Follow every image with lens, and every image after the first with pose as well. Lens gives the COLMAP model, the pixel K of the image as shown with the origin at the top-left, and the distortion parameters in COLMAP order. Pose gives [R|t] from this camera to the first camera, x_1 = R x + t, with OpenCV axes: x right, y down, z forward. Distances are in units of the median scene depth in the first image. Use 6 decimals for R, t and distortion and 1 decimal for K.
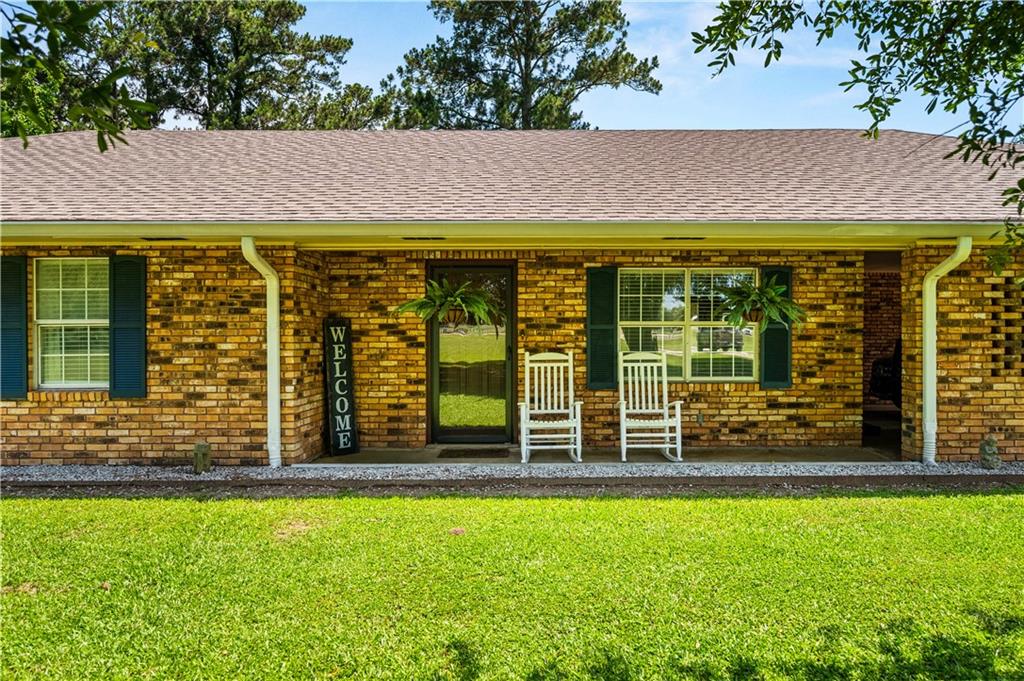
lens RADIAL K [[774.1, 0, 548.6], [0, 774.1, 343.4], [0, 0, 1]] dist [0.000687, 0.001668]
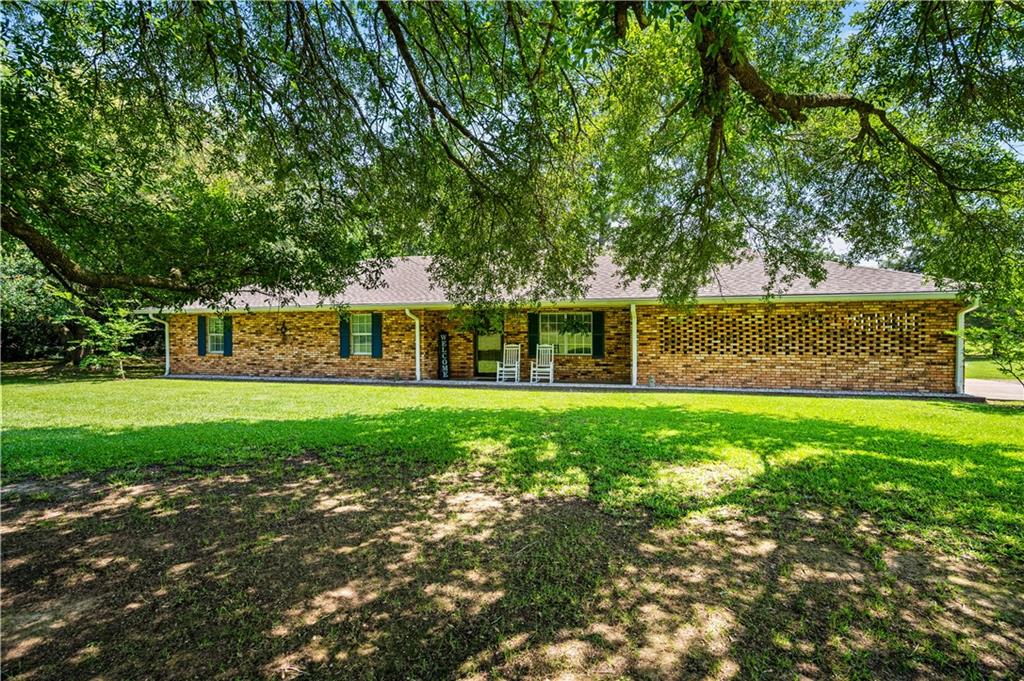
lens RADIAL K [[510.6, 0, 513.8], [0, 510.6, 337.7], [0, 0, 1]] dist [0.001242, -0.000087]
pose [[0.956100, 0.000693, -0.293040, 0.603197], [-0.000686, 1.000000, 0.000125, -0.012695], [0.293040, 0.000081, 0.956100, -0.831821]]
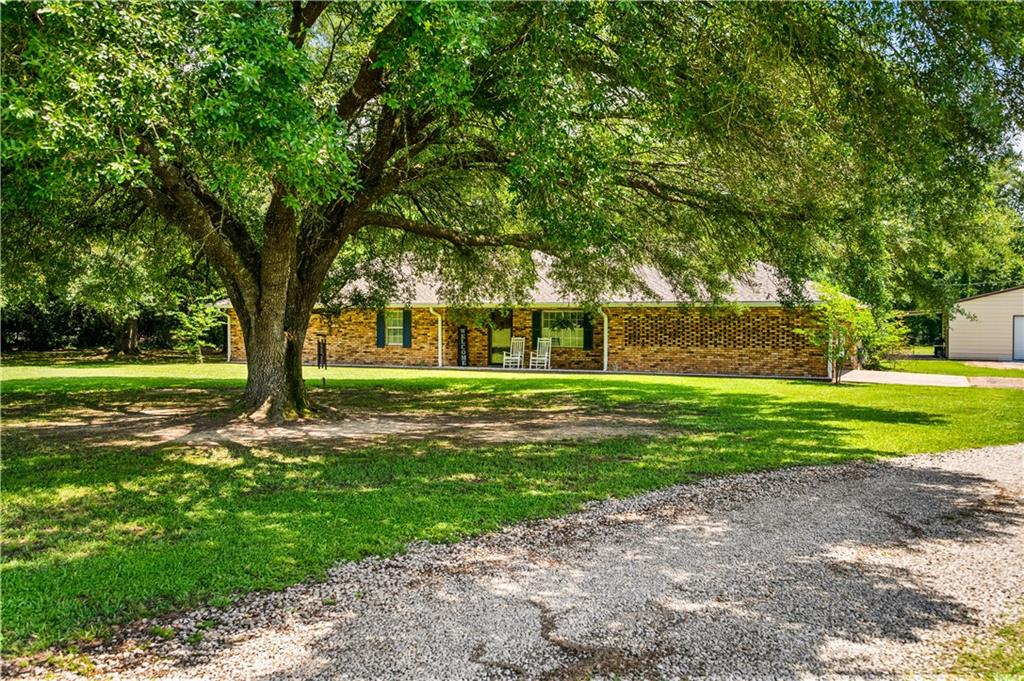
lens RADIAL K [[902.0, 0, 511.3], [0, 902.0, 341.6], [0, 0, 1]] dist [-0.008550, -0.000805]
pose [[0.902767, 0.014993, -0.429869, 1.805145], [-0.011189, 0.999873, 0.011376, -0.015166], [0.429985, -0.005460, 0.902820, -2.750511]]
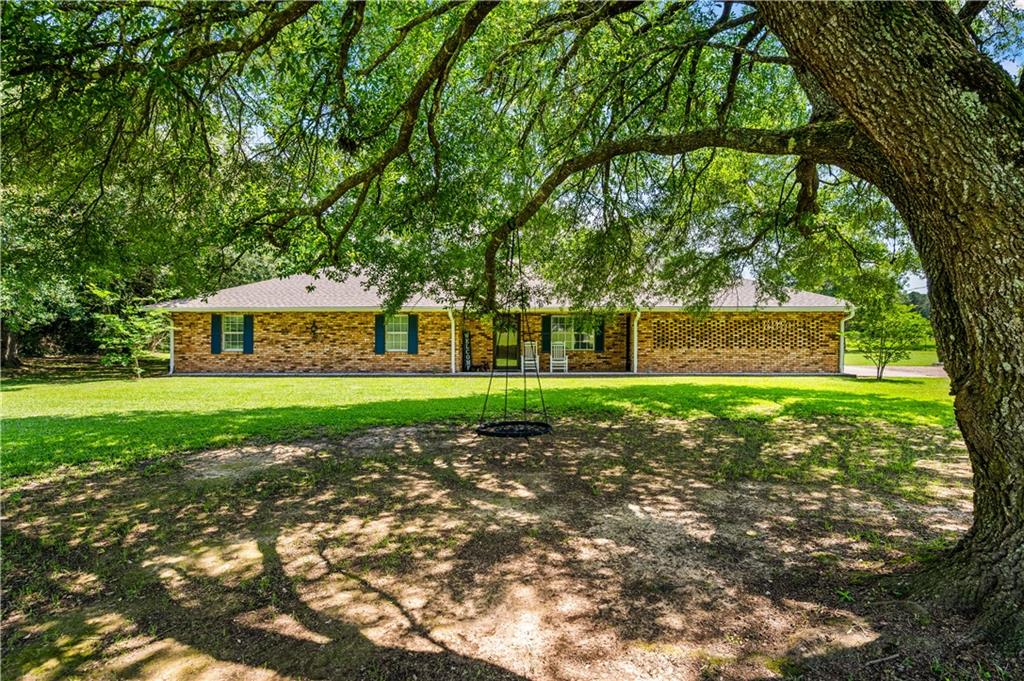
lens RADIAL K [[535.1, 0, 534.0], [0, 535.1, 334.9], [0, 0, 1]] dist [-0.003026, -0.001619]
pose [[0.999767, 0.001688, -0.021520, 0.074765], [-0.001740, 0.999996, -0.002358, -0.012469], [0.021516, 0.002395, 0.999766, -1.464197]]
